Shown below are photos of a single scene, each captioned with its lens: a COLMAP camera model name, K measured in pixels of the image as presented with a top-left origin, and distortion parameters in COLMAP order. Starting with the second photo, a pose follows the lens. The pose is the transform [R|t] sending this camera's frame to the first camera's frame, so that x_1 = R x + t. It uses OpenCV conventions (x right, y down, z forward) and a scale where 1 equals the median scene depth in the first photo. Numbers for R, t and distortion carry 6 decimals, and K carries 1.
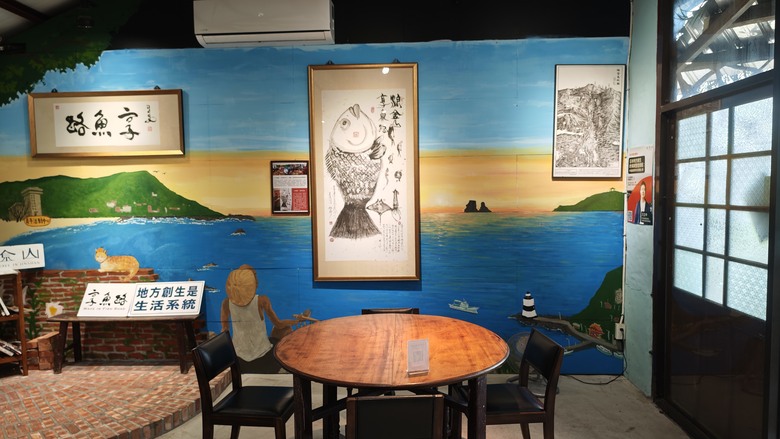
lens RADIAL K [[525.0, 0, 390.0], [0, 525.0, 219.5], [0, 0, 1]] dist [-0.003267, -0.004941]
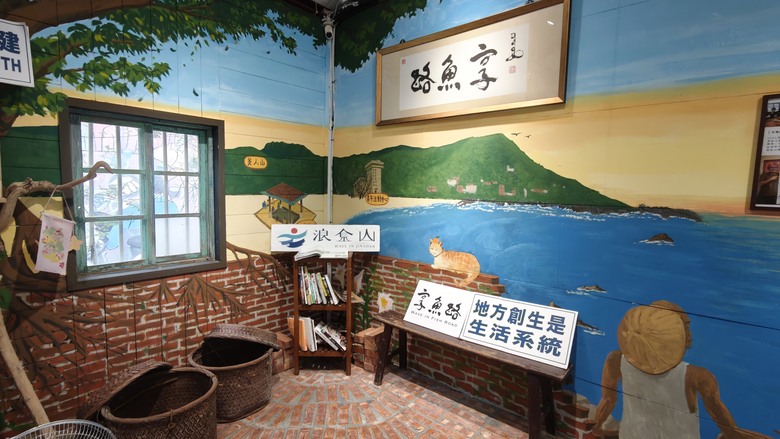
lens RADIAL K [[385.1, 0, 390.0], [0, 385.1, 219.5], [0, 0, 1]] dist [0.000998, 0.000573]
pose [[0.782978, 0.086417, -0.616017, -0.259282], [-0.073390, 0.996220, 0.046471, 0.005566], [0.617704, 0.008823, 0.786361, 0.515031]]
